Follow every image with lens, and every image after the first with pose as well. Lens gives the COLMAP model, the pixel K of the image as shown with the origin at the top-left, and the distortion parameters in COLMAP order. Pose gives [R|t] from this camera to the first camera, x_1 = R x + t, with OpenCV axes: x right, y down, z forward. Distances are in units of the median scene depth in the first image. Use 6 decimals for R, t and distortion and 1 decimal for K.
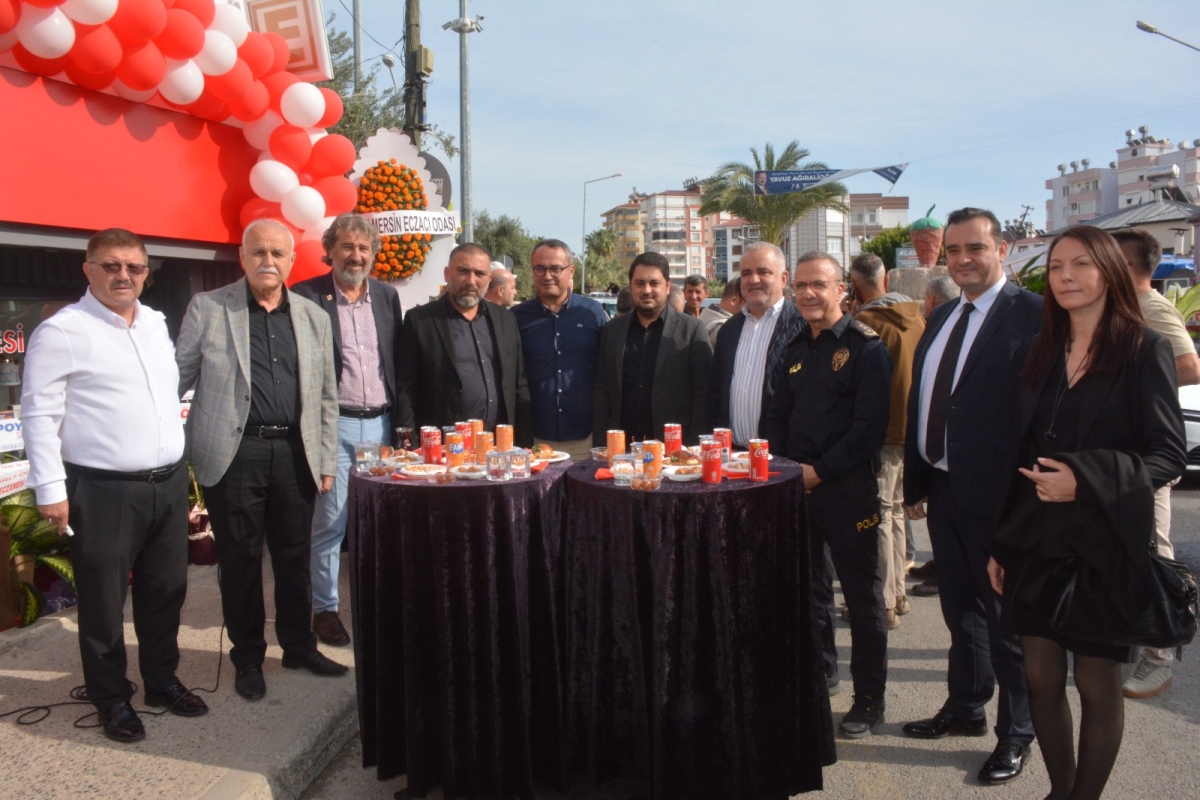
lens RADIAL K [[938.0, 0, 600.0], [0, 938.0, 400.0], [0, 0, 1]] dist [-0.178222, 0.139638]
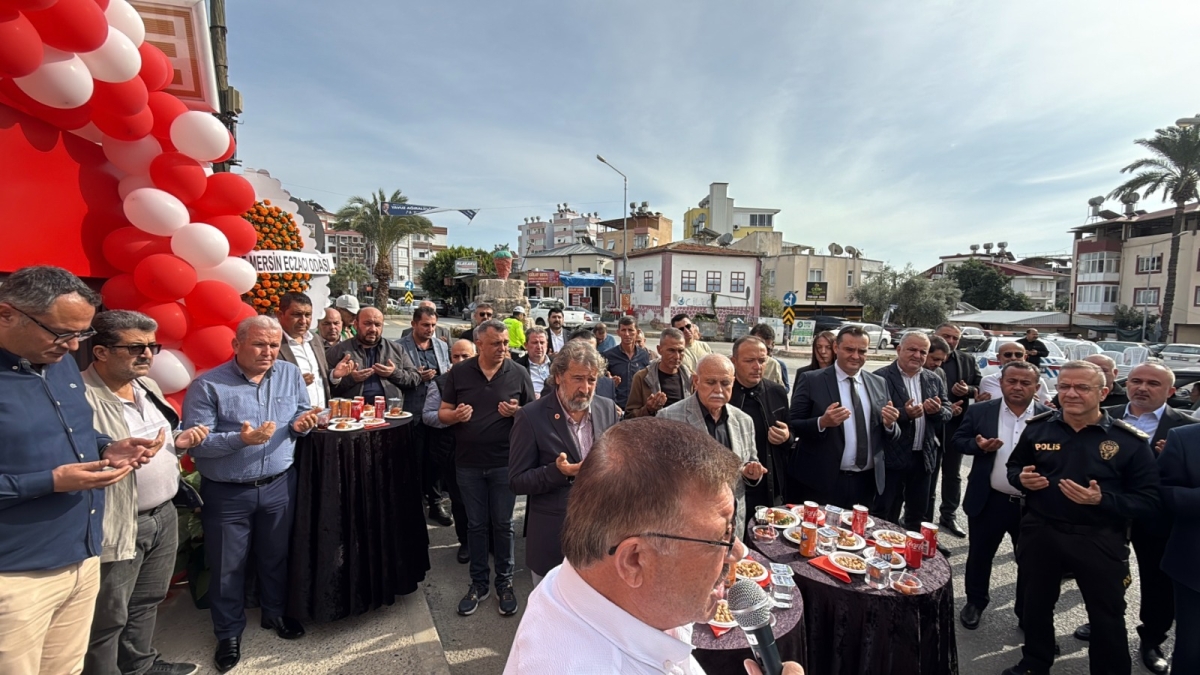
lens RADIAL K [[527.1, 0, 600.0], [0, 527.1, 337.5], [0, 0, 1]] dist [0.001343, 0.000251]
pose [[0.817778, -0.003691, 0.575523, -0.265491], [0.009433, 0.999931, -0.006991, -0.094648], [-0.575457, 0.011146, 0.817756, 0.276747]]
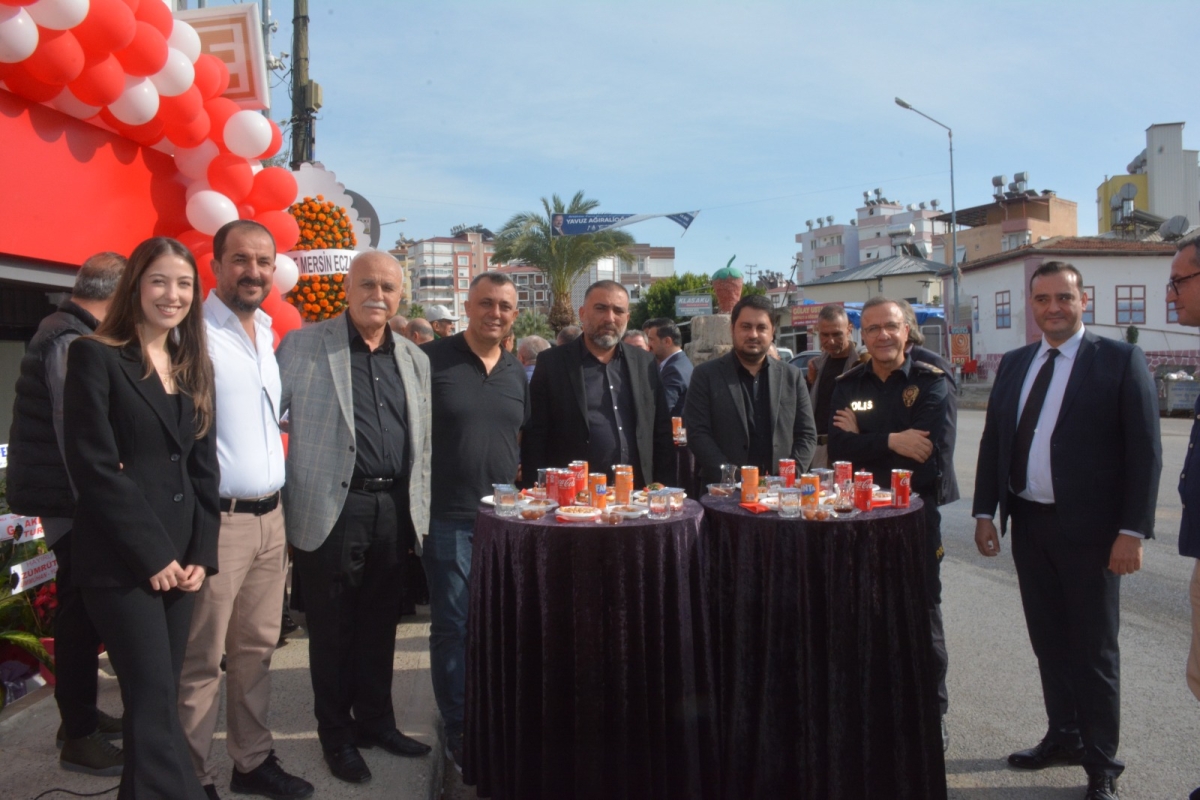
lens RADIAL K [[924.5, 0, 584.5], [0, 924.5, 399.7], [0, 0, 1]] dist [-0.159973, 0.092255]
pose [[0.974139, -0.006985, 0.225841, -0.173578], [0.017850, 0.998777, -0.046104, -0.001502], [-0.225243, 0.048943, 0.973073, 0.032245]]
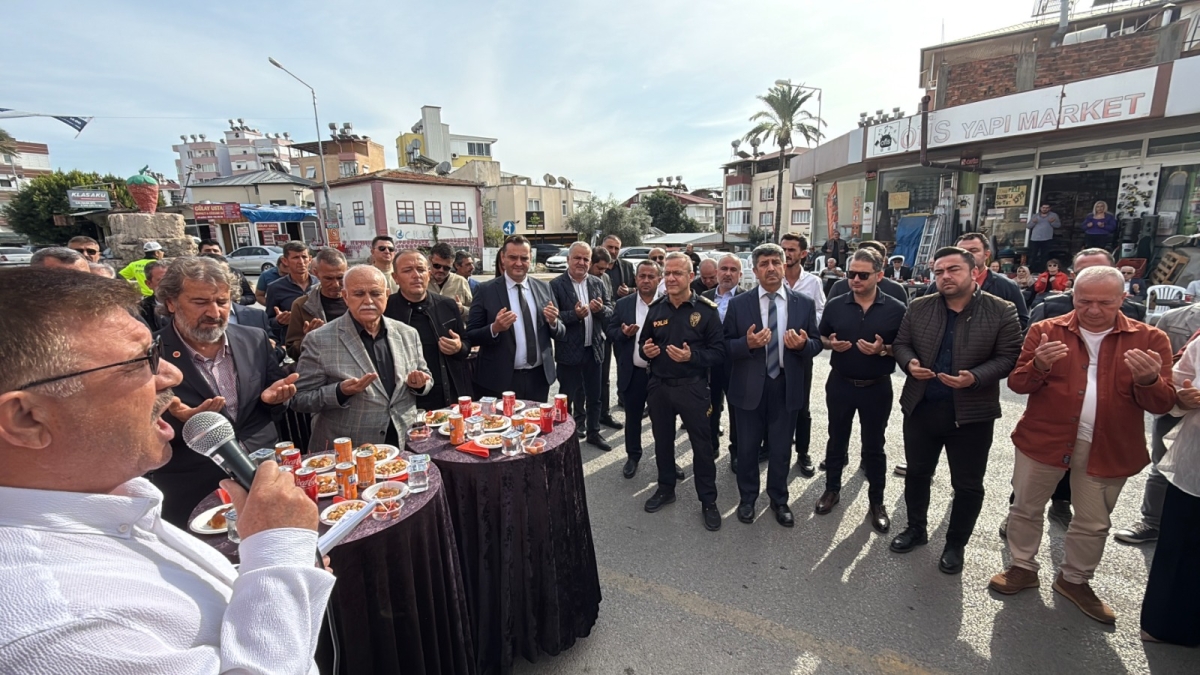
lens RADIAL K [[527.1, 0, 600.0], [0, 527.1, 337.5], [0, 0, 1]] dist [0.001343, 0.000251]
pose [[0.443306, -0.161860, 0.881636, -0.231511], [0.081803, 0.986763, 0.140027, -0.073854], [-0.892630, 0.010046, 0.450678, 0.234662]]
